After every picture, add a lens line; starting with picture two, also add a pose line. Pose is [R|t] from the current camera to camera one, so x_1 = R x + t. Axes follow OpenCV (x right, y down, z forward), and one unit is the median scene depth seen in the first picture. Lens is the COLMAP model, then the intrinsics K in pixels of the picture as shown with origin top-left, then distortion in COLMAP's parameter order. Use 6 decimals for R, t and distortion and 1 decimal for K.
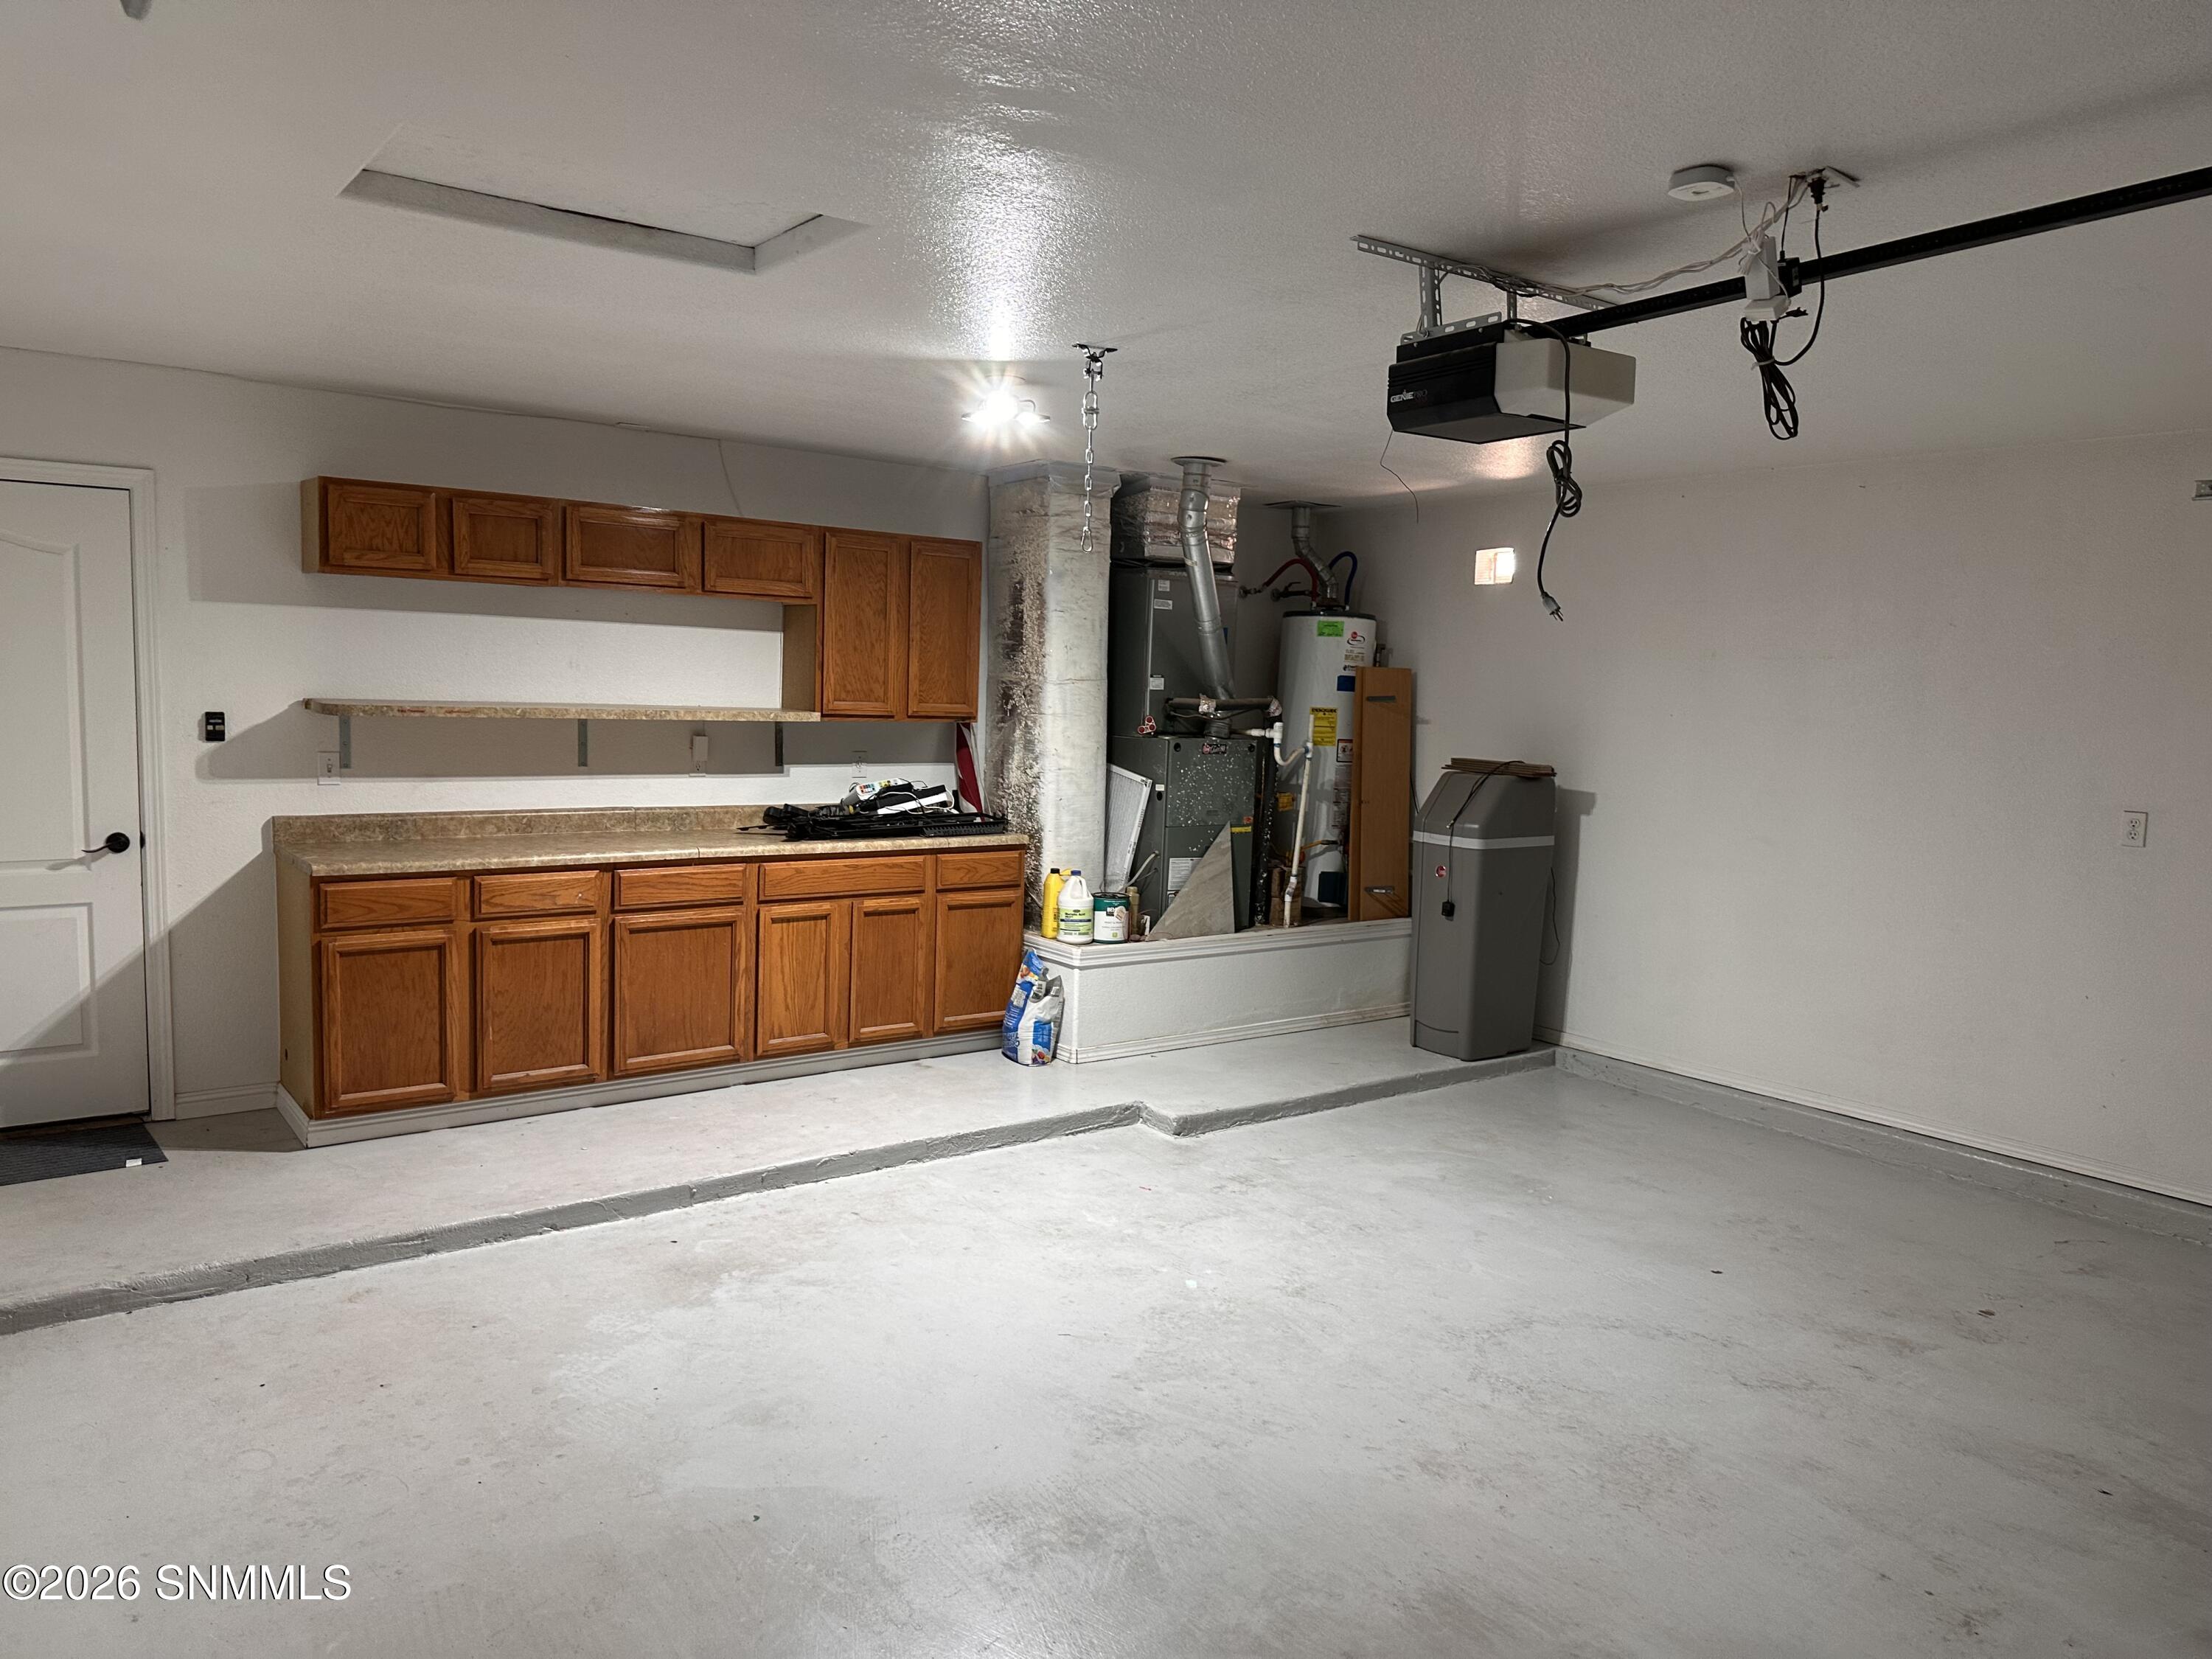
lens RADIAL K [[1545.9, 0, 1111.9], [0, 1545.9, 825.3], [0, 0, 1]] dist [0.022495, -0.039448]
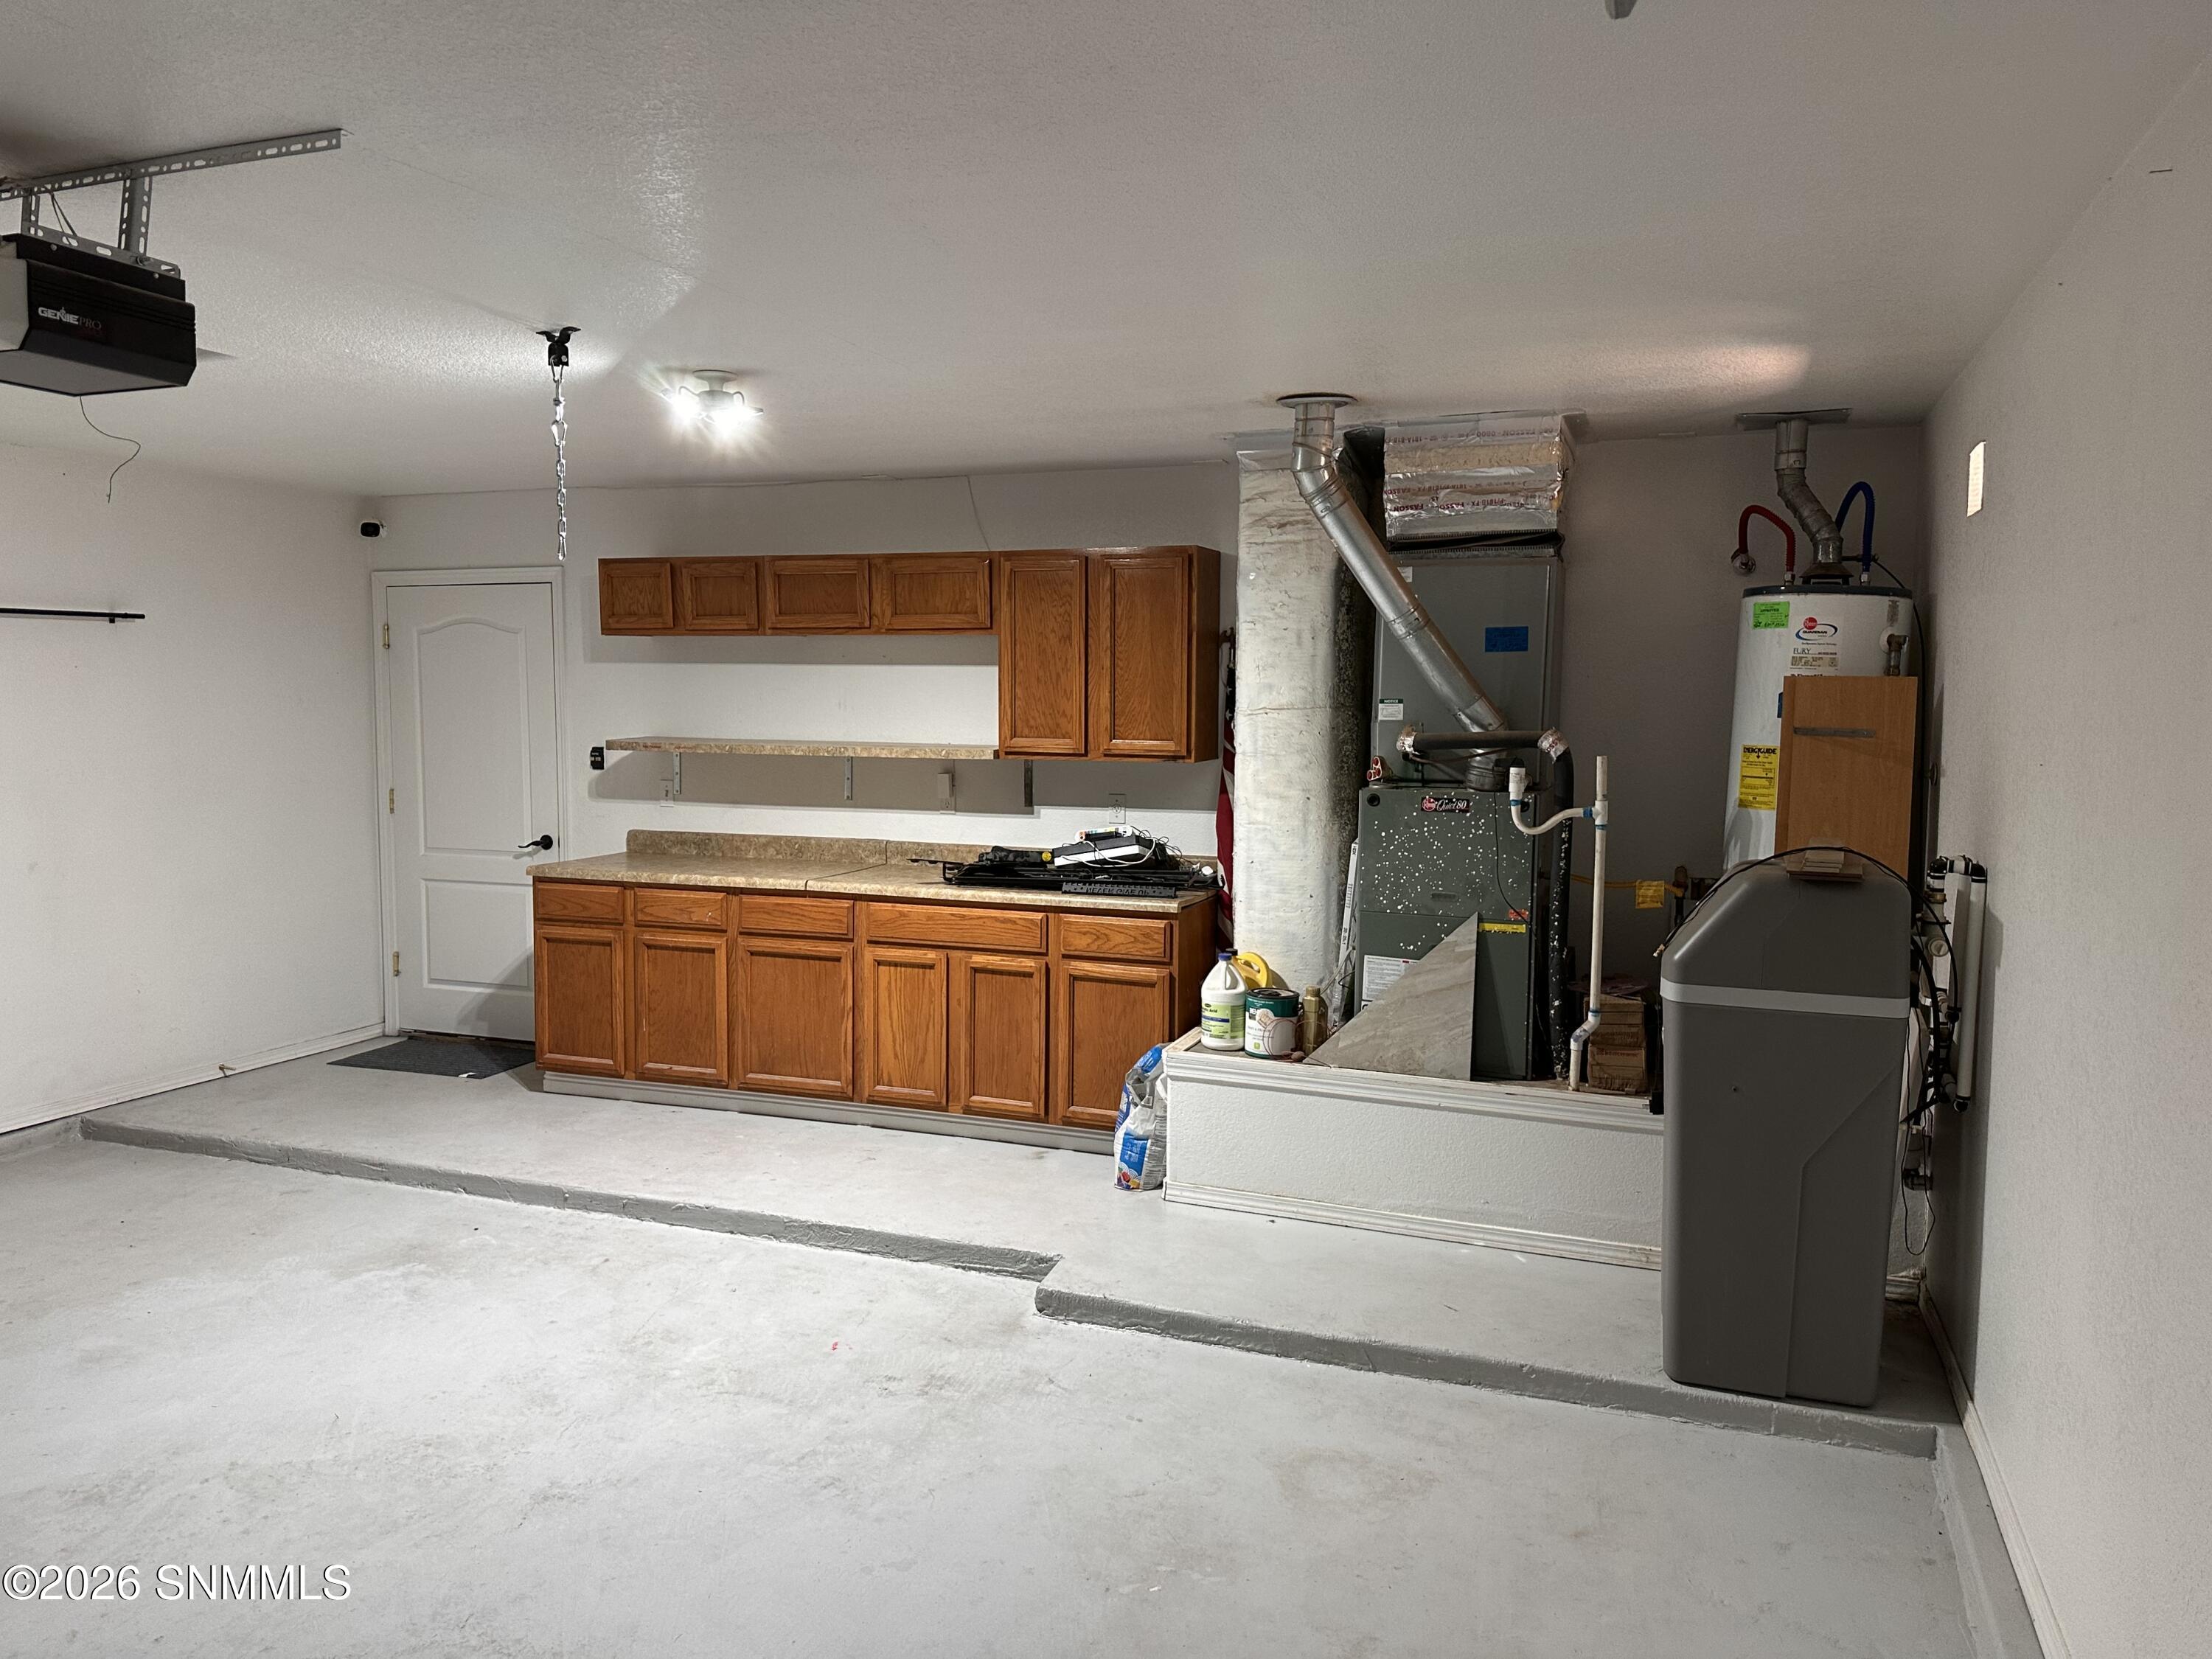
lens RADIAL K [[1545.9, 0, 1100.1], [0, 1545.9, 787.1], [0, 0, 1]] dist [0.022495, -0.039448]
pose [[0.530071, 0.023009, -0.847641, 0.666721], [-0.067729, 0.997587, -0.015275, -0.042512], [0.845244, 0.065506, 0.530350, 0.589848]]
